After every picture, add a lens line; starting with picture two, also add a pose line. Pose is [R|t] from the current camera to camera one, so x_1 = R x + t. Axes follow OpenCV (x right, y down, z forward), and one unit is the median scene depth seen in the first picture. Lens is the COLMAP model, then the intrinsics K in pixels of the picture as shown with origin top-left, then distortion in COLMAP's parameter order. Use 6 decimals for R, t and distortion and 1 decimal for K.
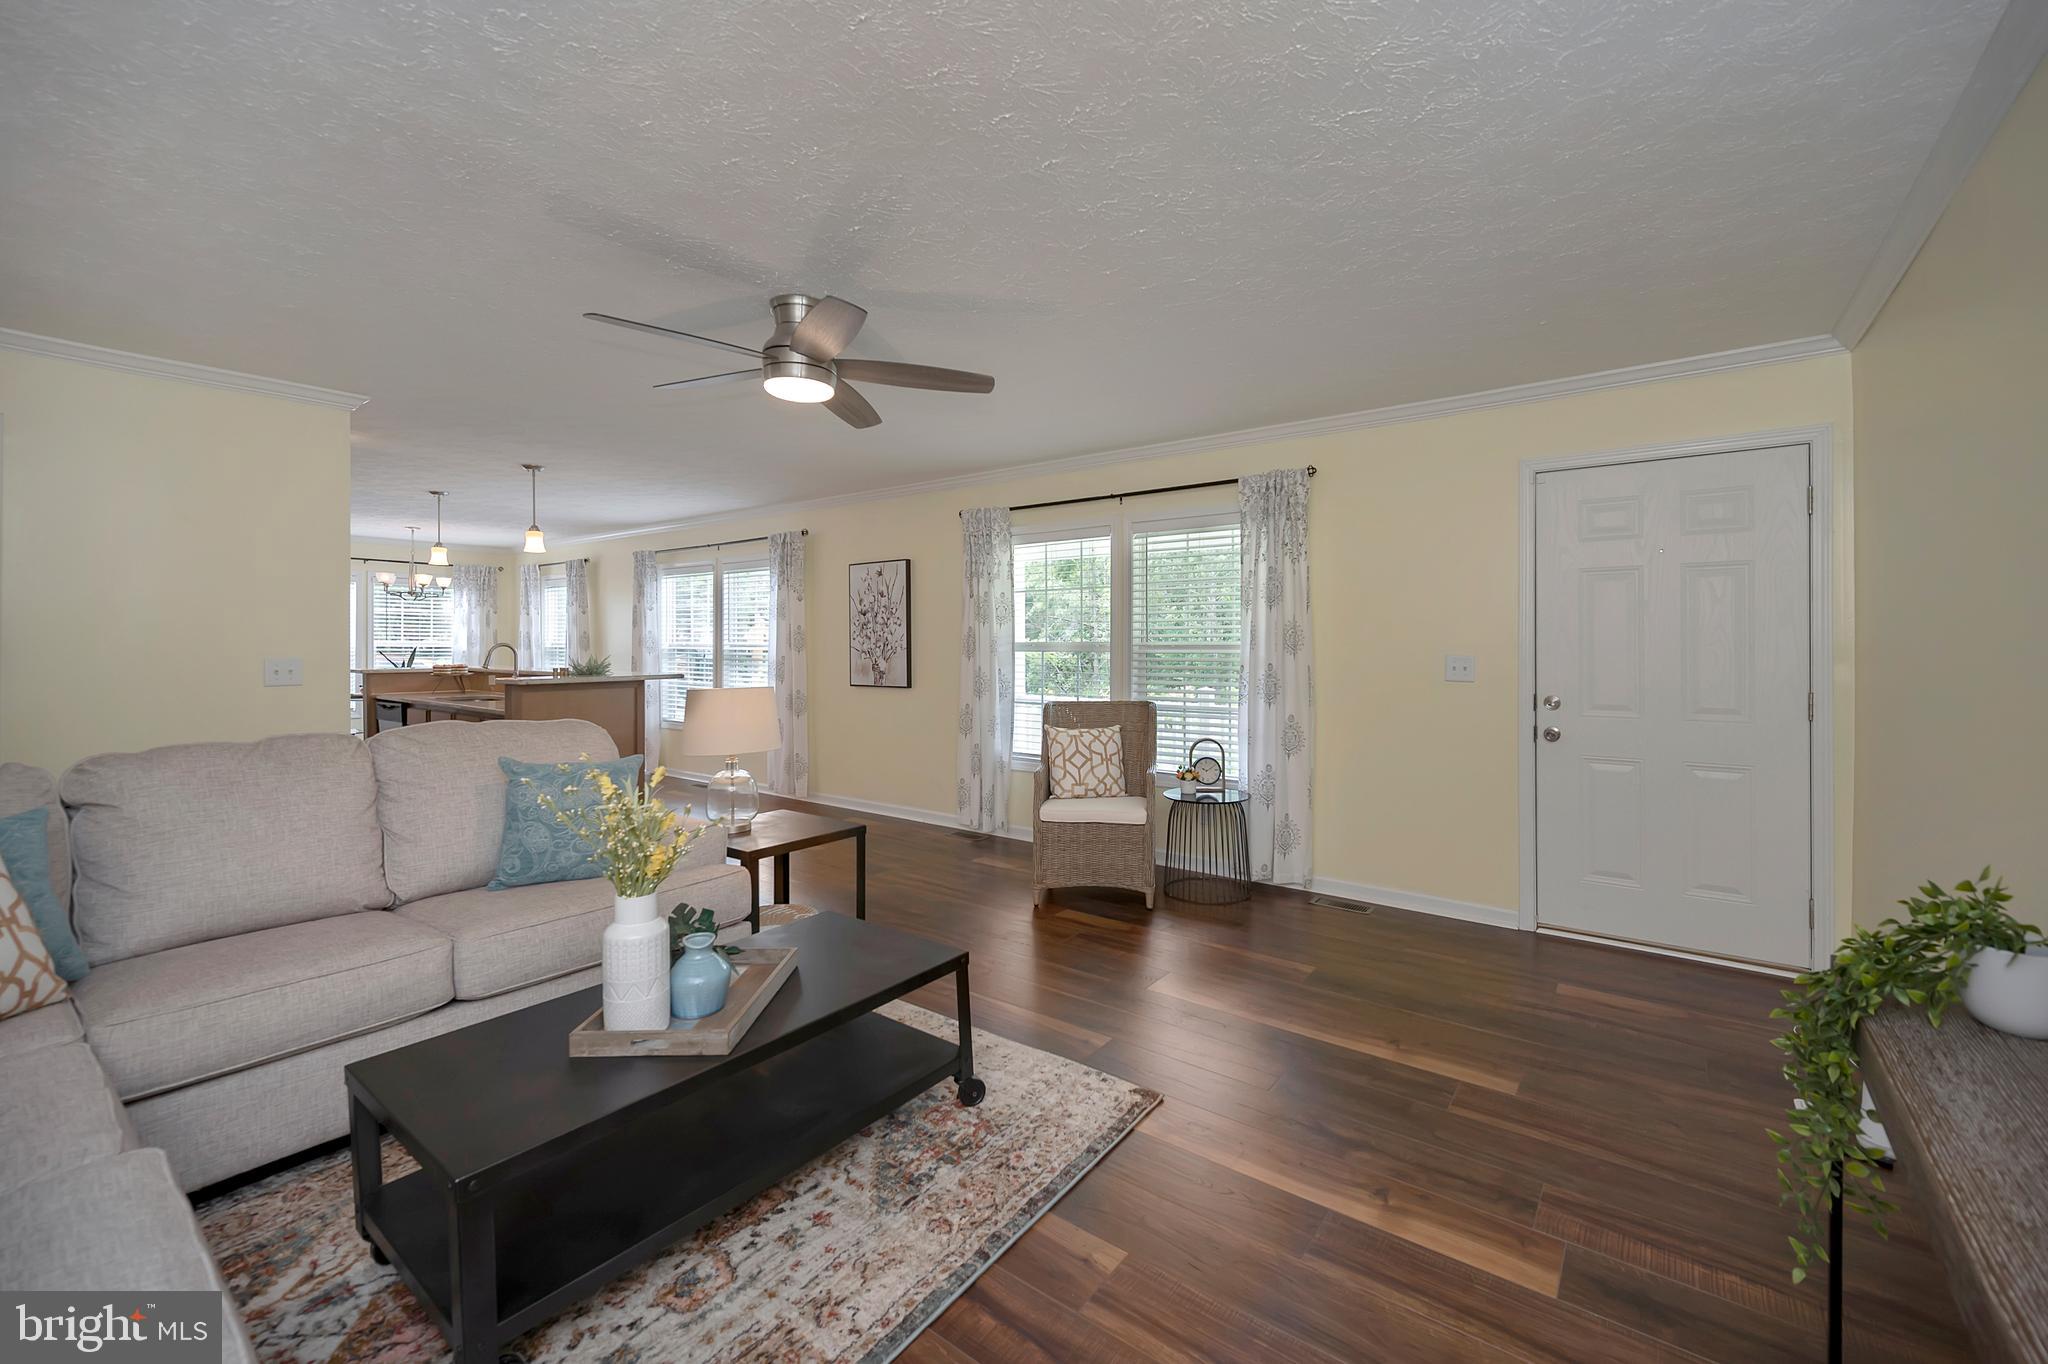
lens RADIAL K [[825.4, 0, 1055.4], [0, 825.4, 644.6], [0, 0, 1]] dist [-0.000473, 0.000011]
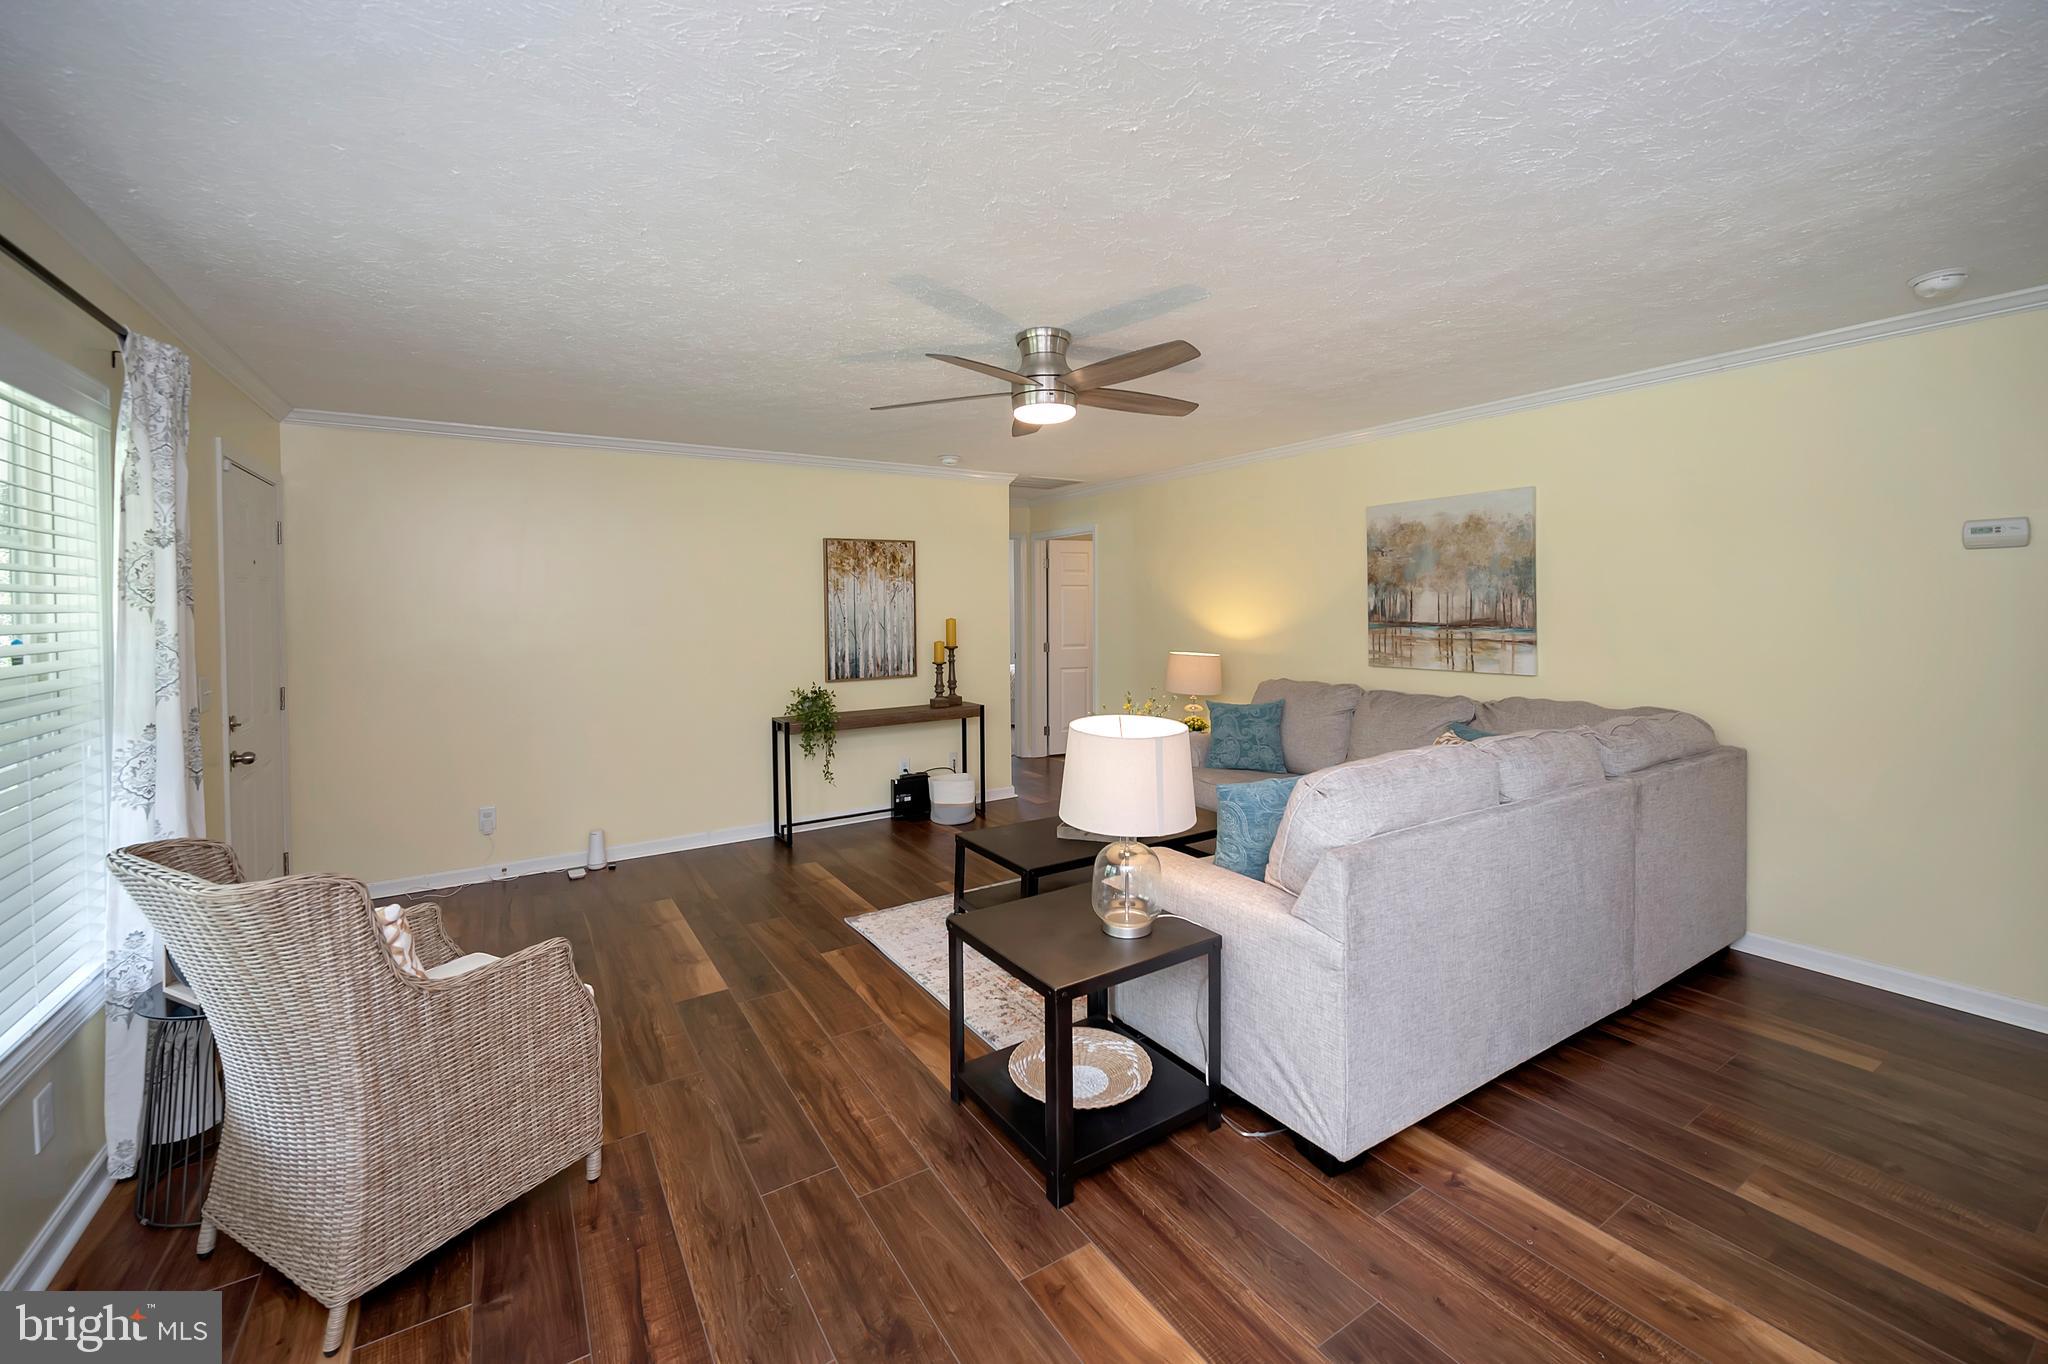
lens RADIAL K [[834.8, 0, 1036.0], [0, 834.8, 631.8], [0, 0, 1]] dist [-0.001051, -0.000033]
pose [[-0.932715, -0.002287, 0.360608, -0.681498], [0.010016, 0.999430, 0.032244, -0.060210], [-0.360476, 0.033687, -0.932160, 1.990556]]
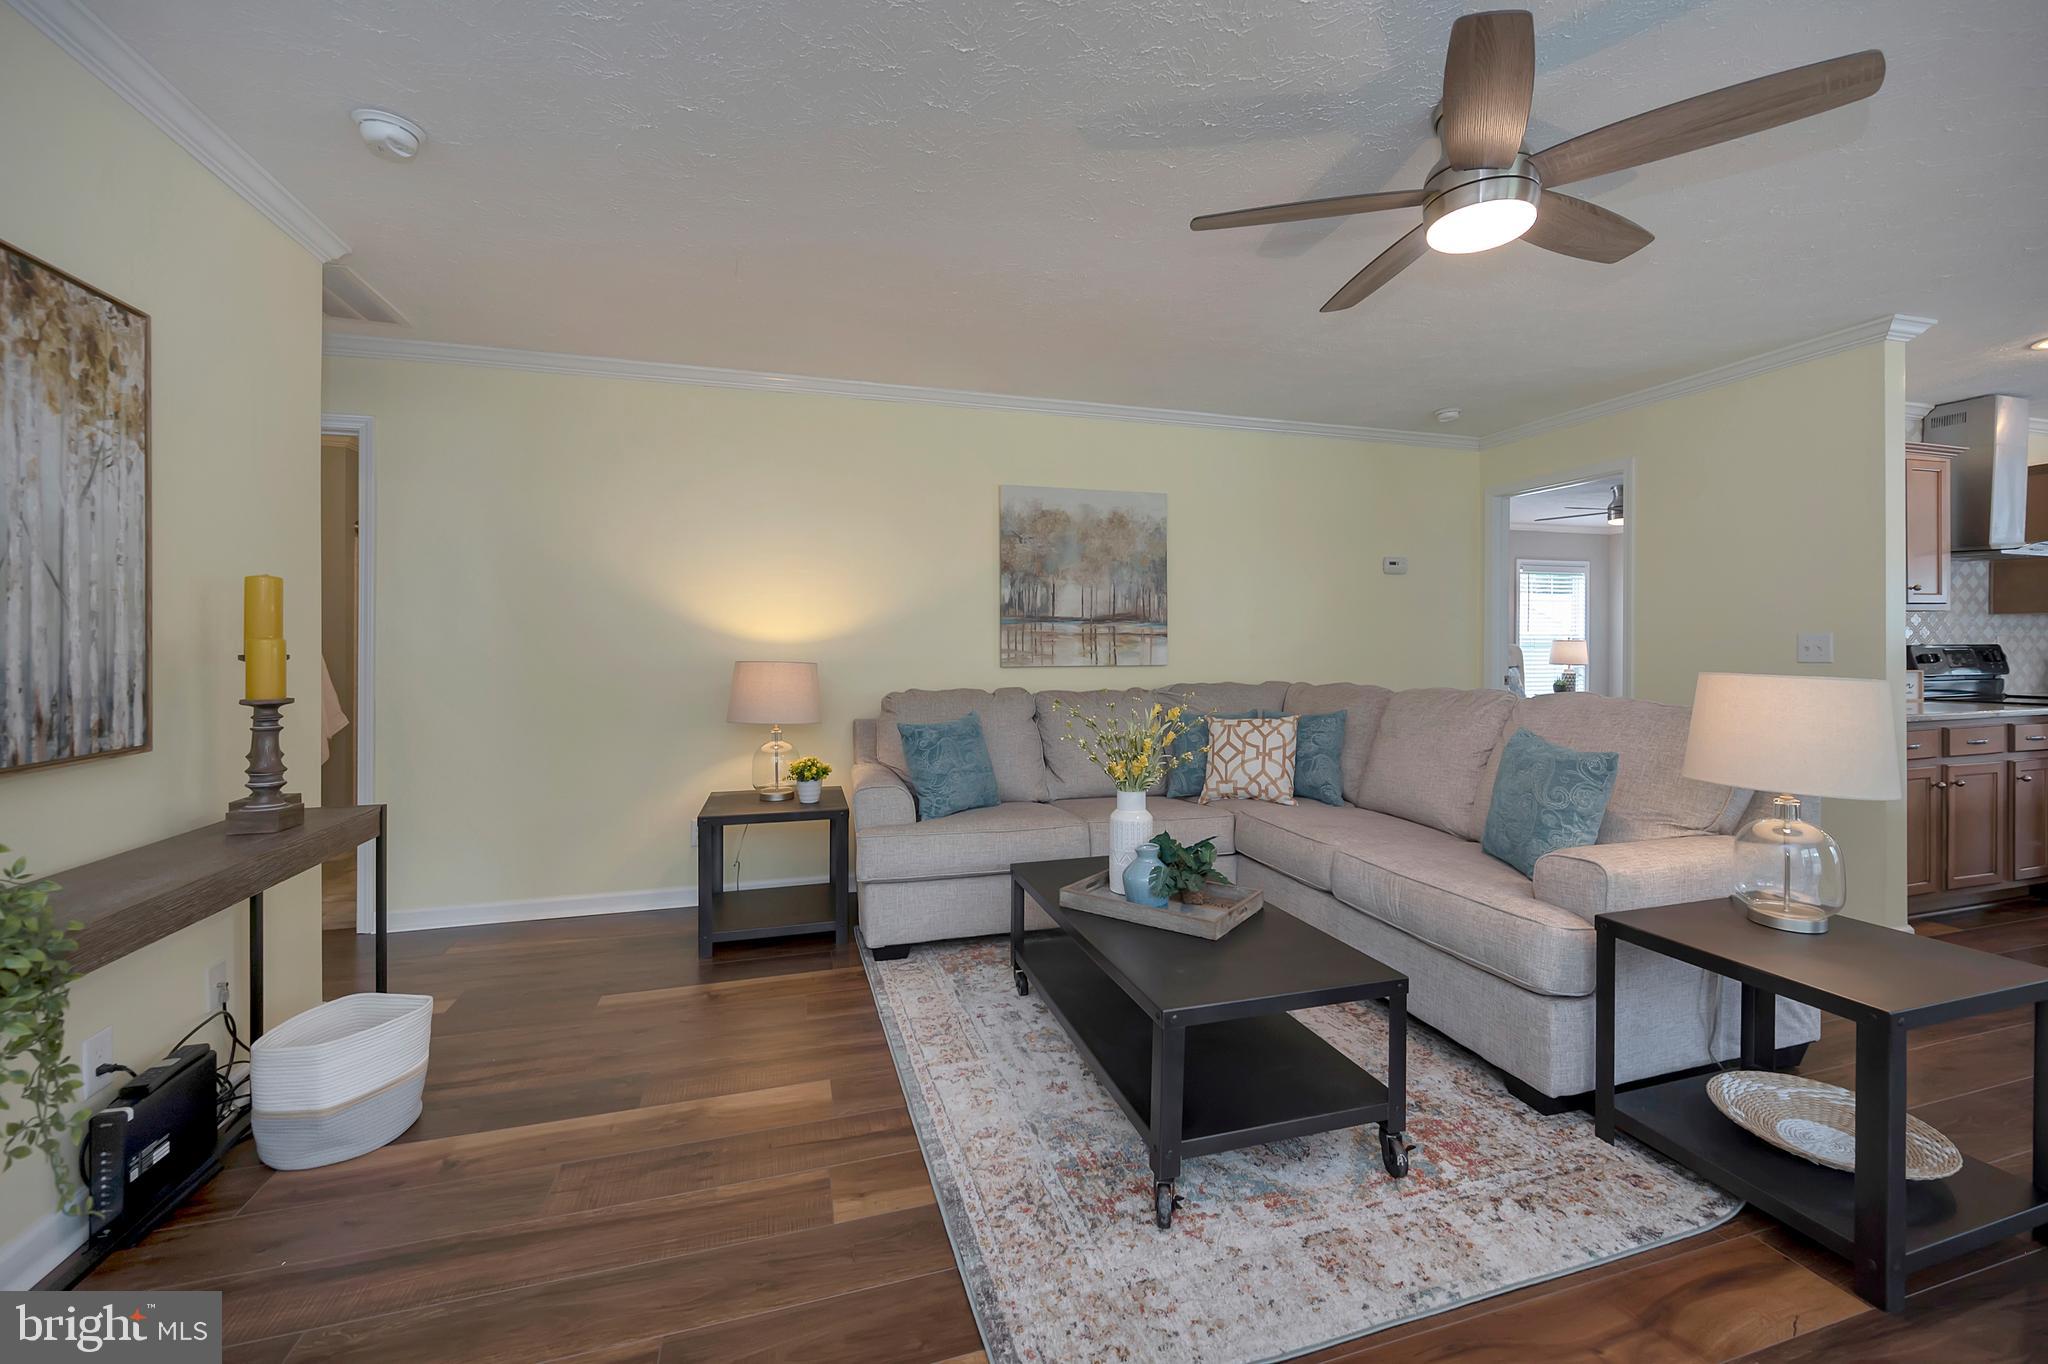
lens RADIAL K [[836.4, 0, 1045.4], [0, 836.4, 656.6], [0, 0, 1]] dist [0.000135, -0.000093]
pose [[-0.596191, 0.010385, -0.802775, 0.452433], [0.001168, 0.999926, 0.012068, 0.034705], [0.802842, 0.006257, -0.596159, 1.108729]]
